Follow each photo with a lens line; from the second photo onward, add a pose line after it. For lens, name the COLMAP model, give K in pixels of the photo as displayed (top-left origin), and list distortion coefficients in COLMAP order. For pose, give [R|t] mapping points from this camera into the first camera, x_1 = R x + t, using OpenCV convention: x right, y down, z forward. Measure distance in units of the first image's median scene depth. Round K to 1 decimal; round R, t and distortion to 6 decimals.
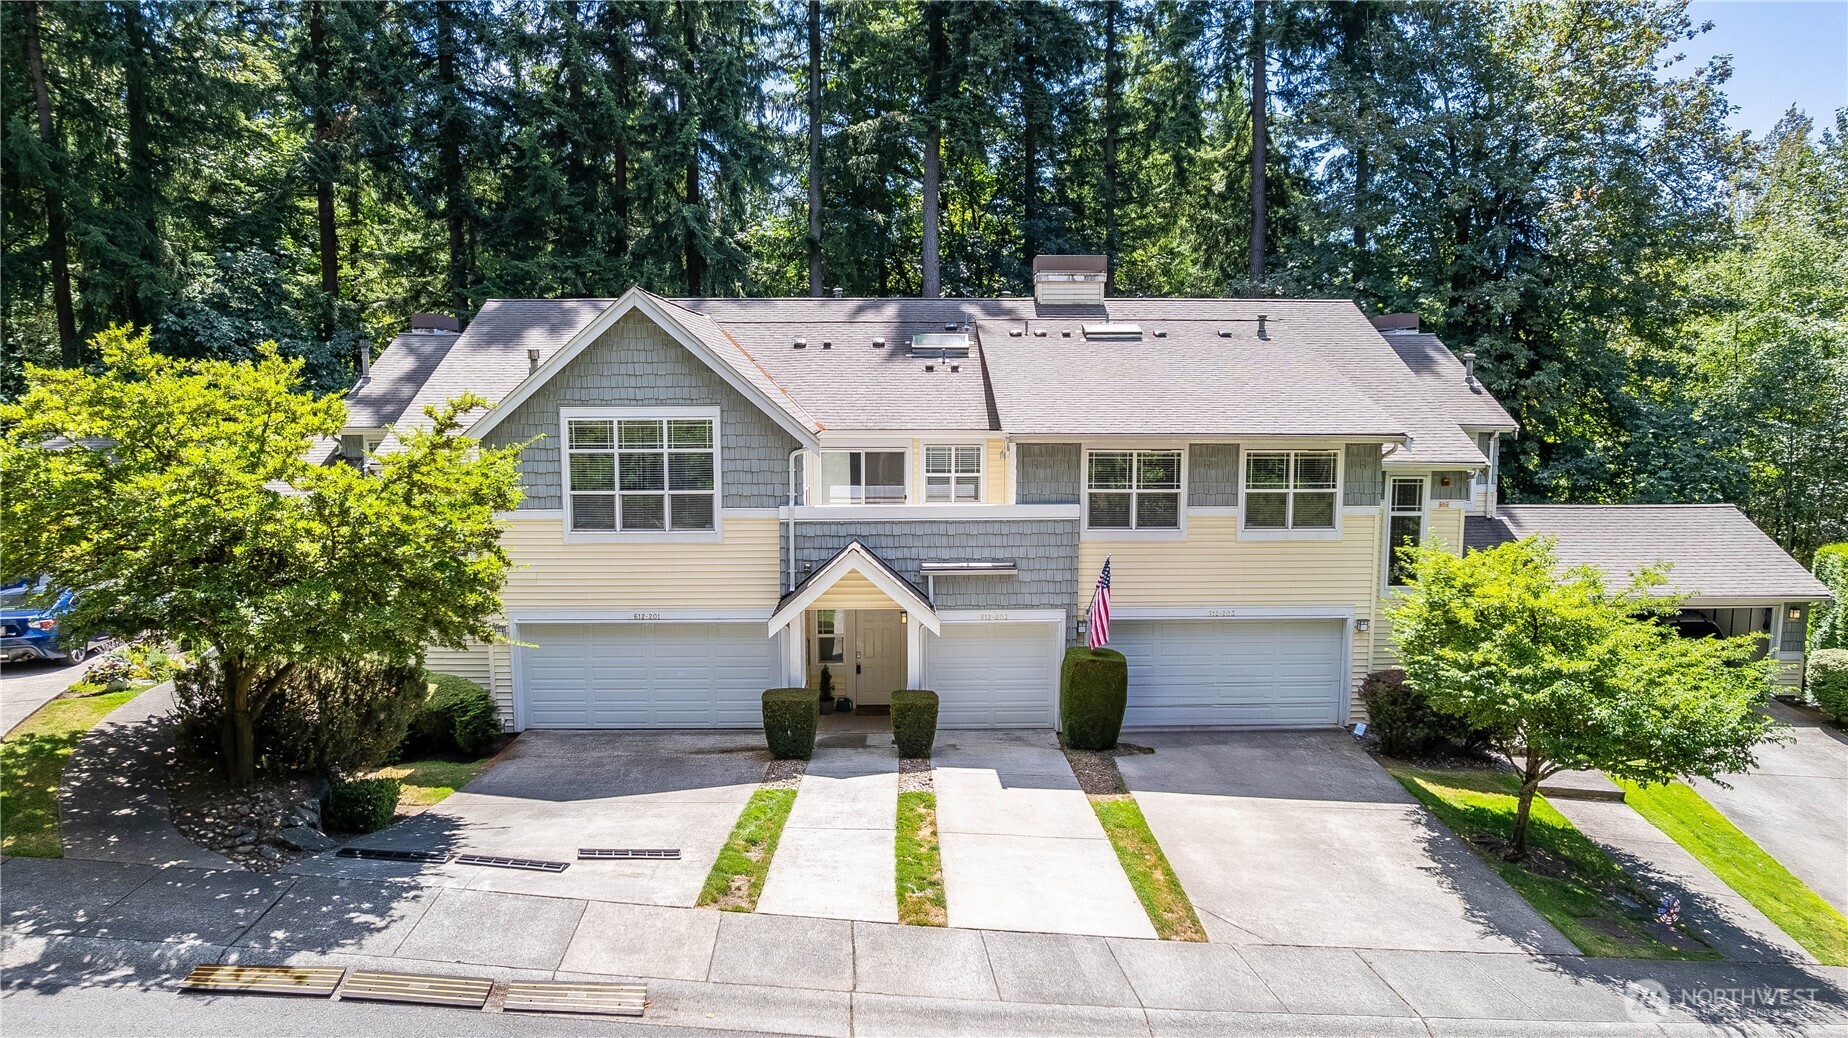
lens RADIAL K [[1206.9, 0, 924.0], [0, 1206.9, 519.0], [0, 0, 1]] dist [-0.087839, 0.082162]
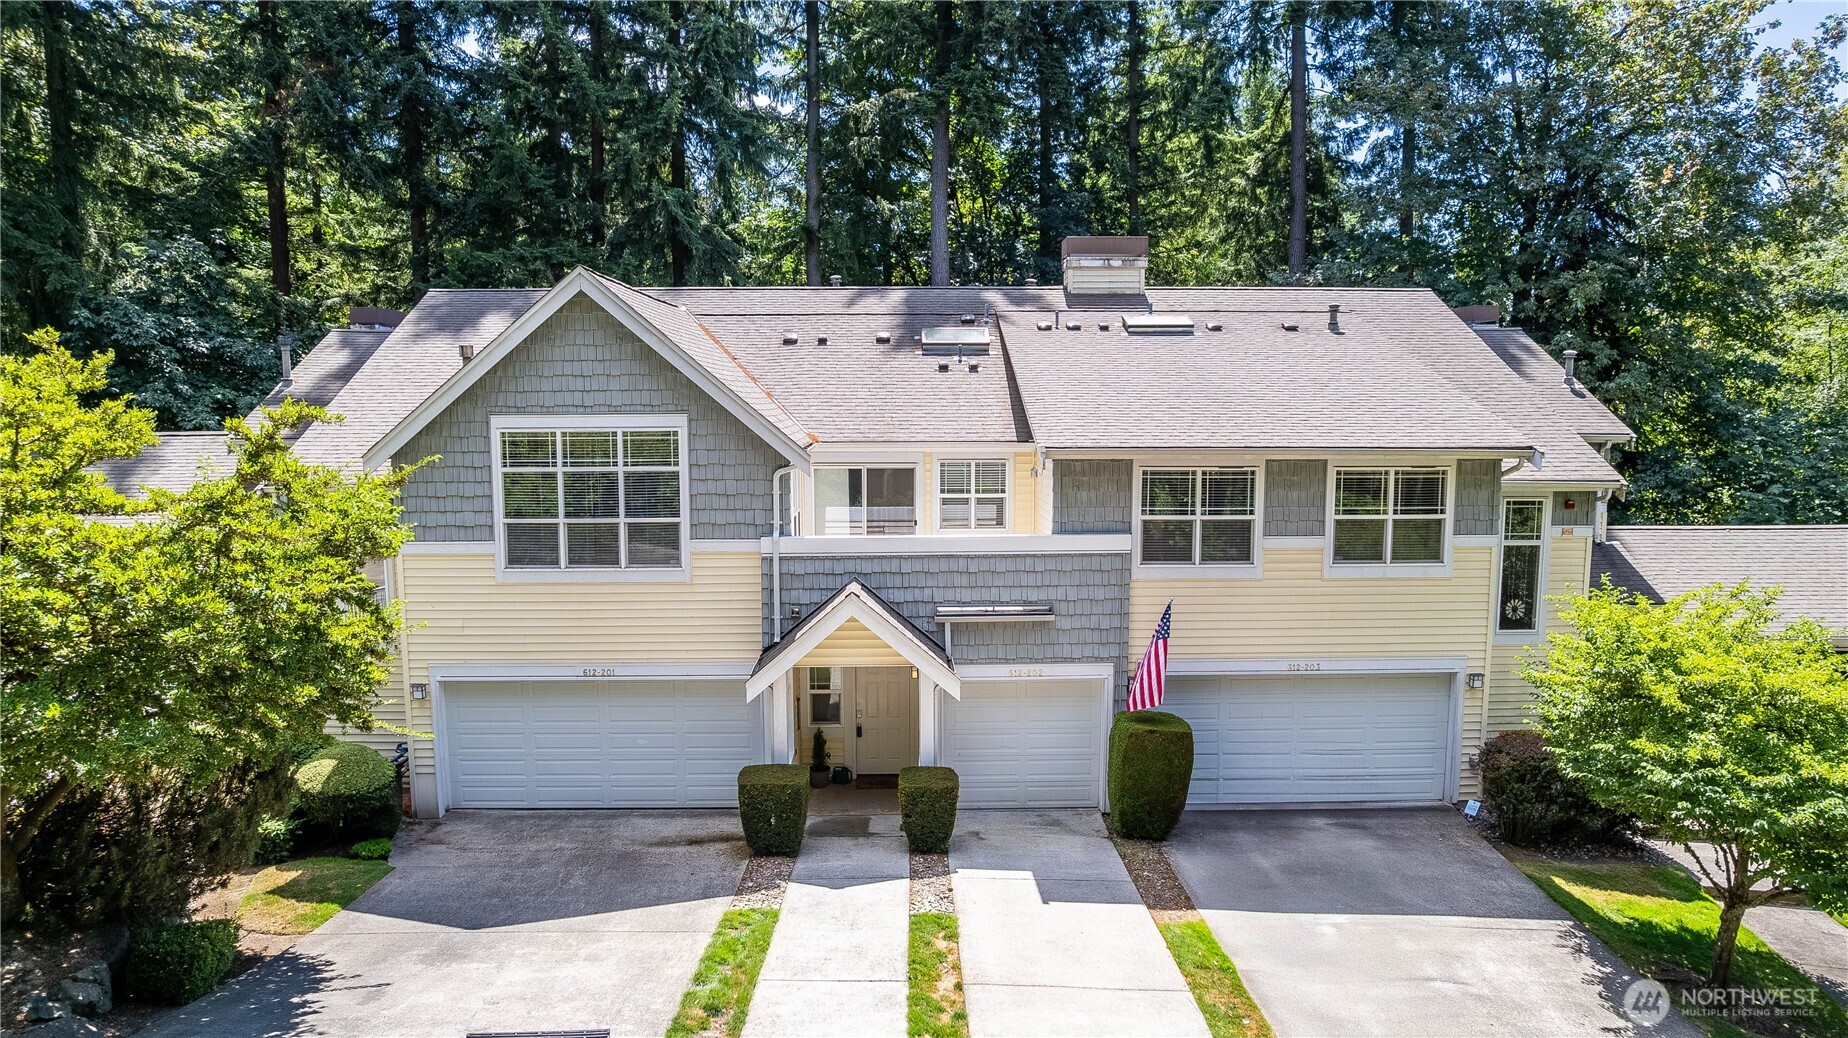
lens RADIAL K [[1206.9, 0, 924.0], [0, 1206.9, 519.0], [0, 0, 1]] dist [-0.087839, 0.082162]
pose [[0.999995, -0.001271, -0.002725, -0.008006], [0.001264, 0.999996, -0.002409, -0.020521], [0.002729, 0.002406, 0.999993, 0.186746]]
